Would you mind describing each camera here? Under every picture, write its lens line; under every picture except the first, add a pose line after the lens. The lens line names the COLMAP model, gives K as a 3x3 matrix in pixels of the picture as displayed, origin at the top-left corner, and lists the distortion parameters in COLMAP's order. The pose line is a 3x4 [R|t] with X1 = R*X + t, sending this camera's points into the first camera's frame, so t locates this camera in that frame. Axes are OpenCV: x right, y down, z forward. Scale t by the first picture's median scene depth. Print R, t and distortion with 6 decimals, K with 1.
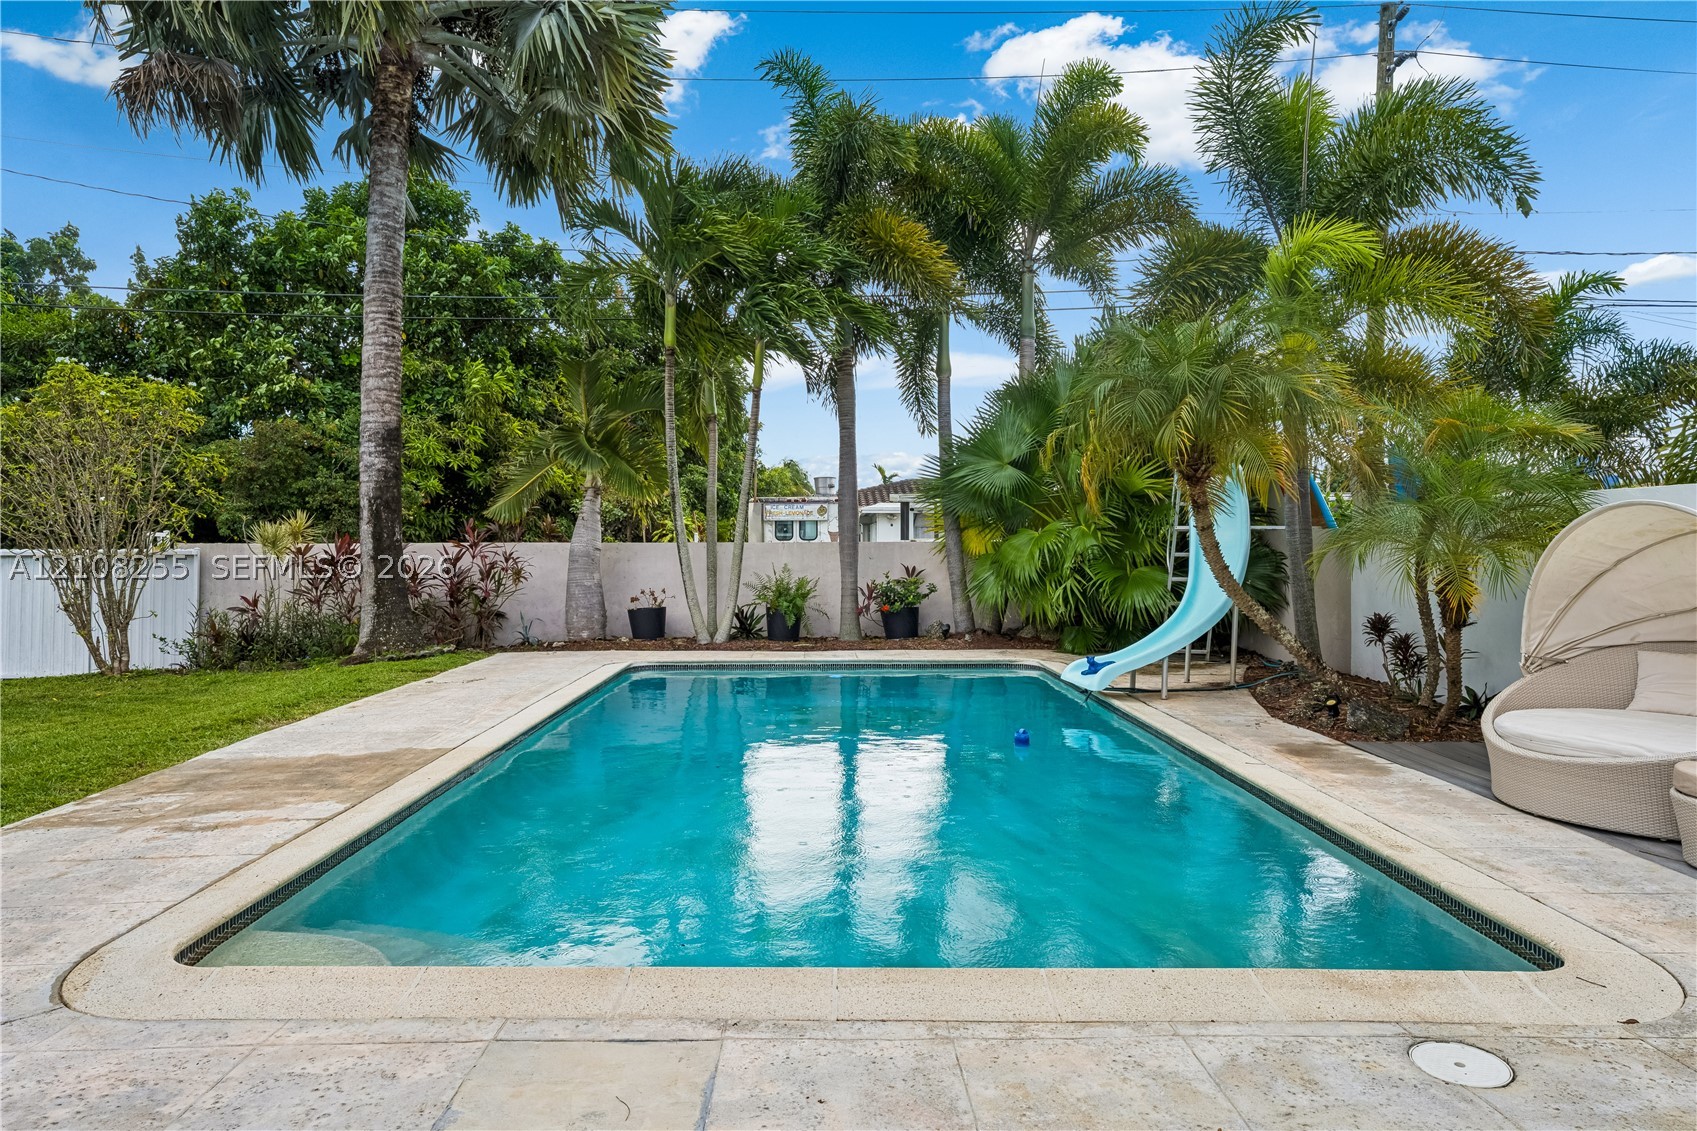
lens RADIAL K [[1116.5, 0, 840.5], [0, 1116.5, 527.3], [0, 0, 1]] dist [0.002105, 0.005619]
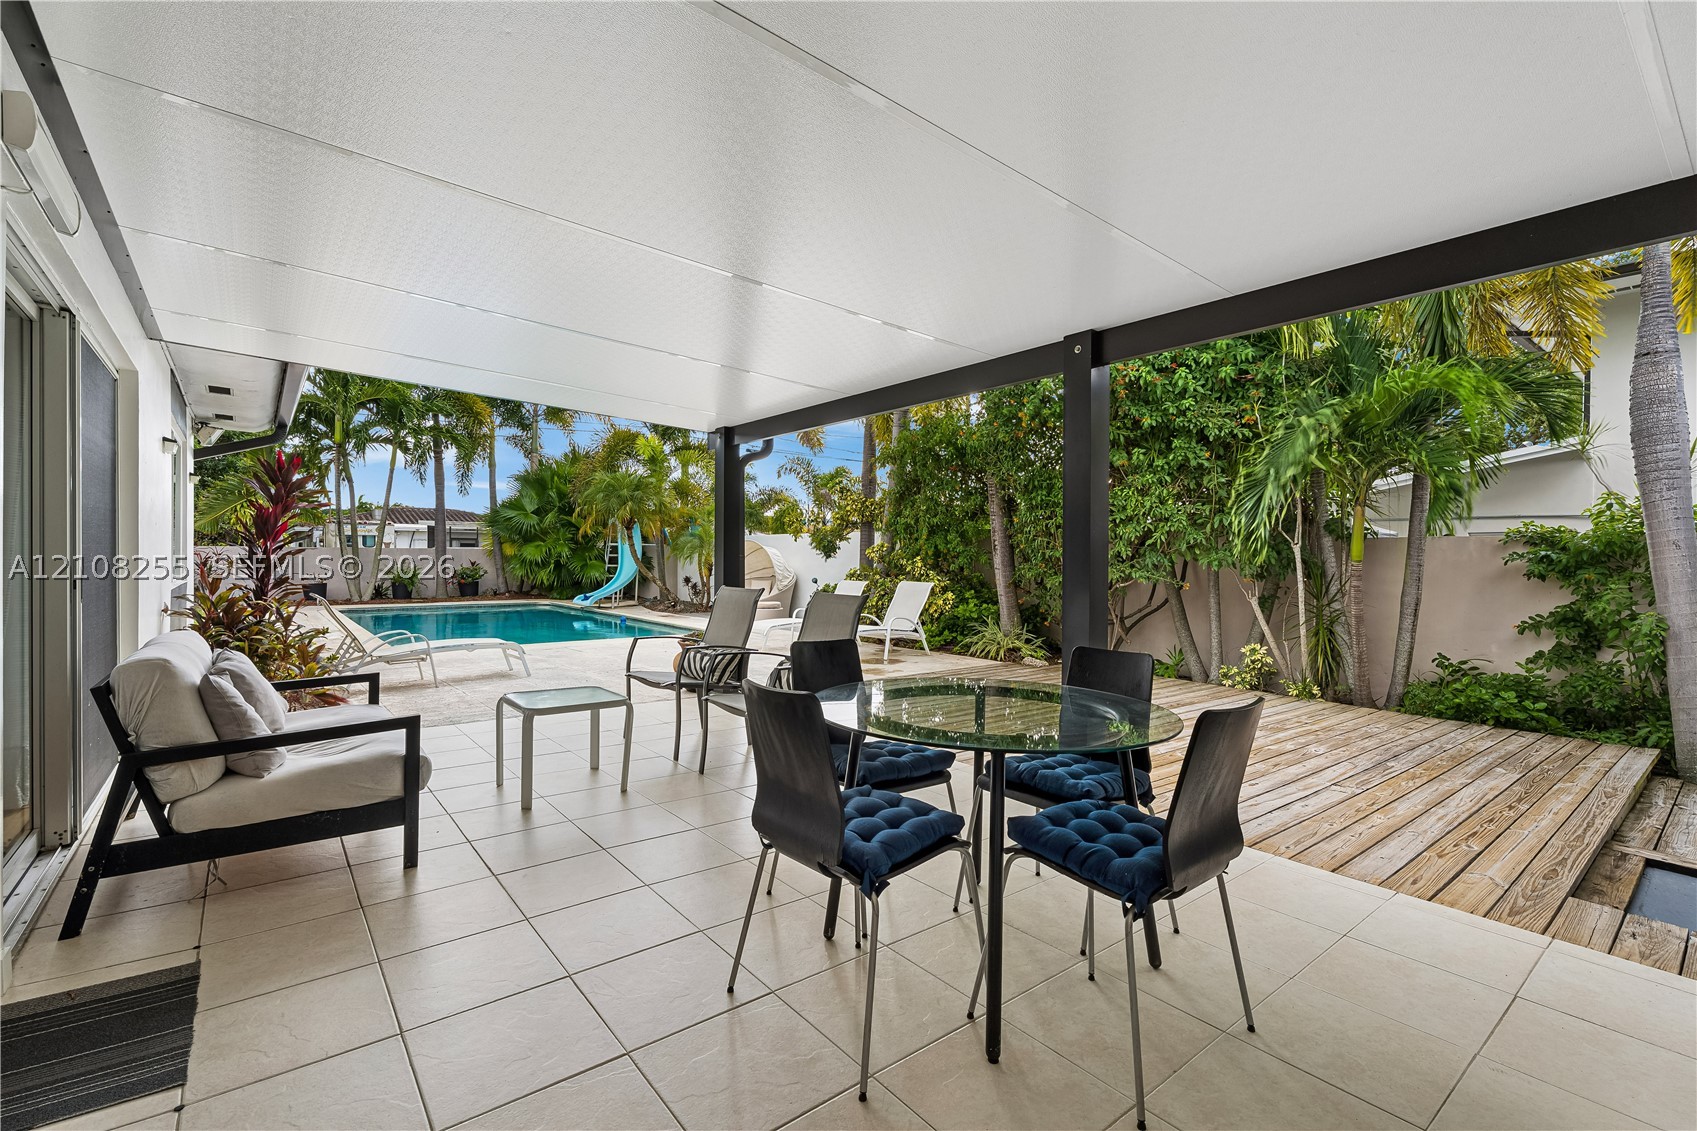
lens RADIAL K [[752.2, 0, 846.5], [0, 752.2, 561.4], [0, 0, 1]] dist [0.002091, -0.000825]
pose [[0.788663, 0.003720, 0.614815, -0.245154], [-0.019714, 0.999621, 0.019239, -0.003819], [-0.614510, -0.027294, 0.788437, -0.494905]]
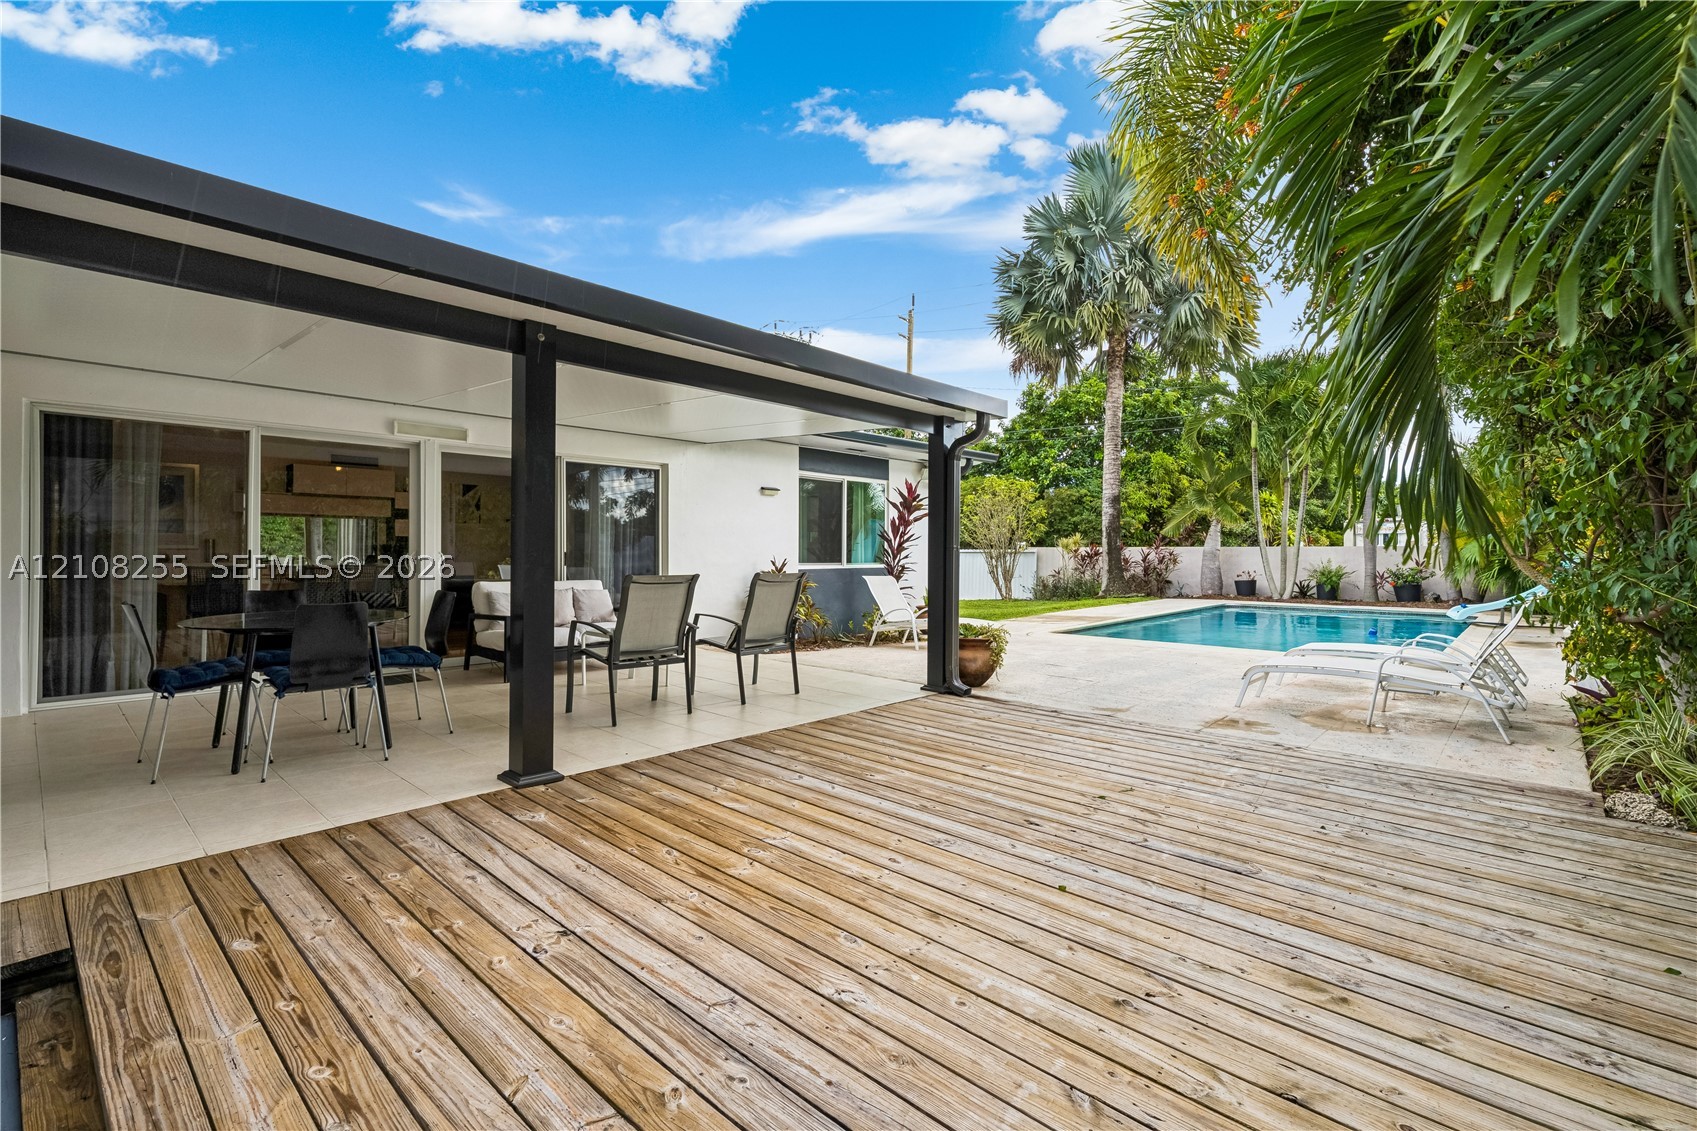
lens RADIAL K [[752.2, 0, 832.1], [0, 752.2, 550.9], [0, 0, 1]] dist [0.002091, -0.000825]
pose [[0.724069, 0.002149, -0.689724, 0.217342], [0.008675, 0.999888, 0.012222, -0.001278], [0.689673, -0.014833, 0.723969, -0.463618]]
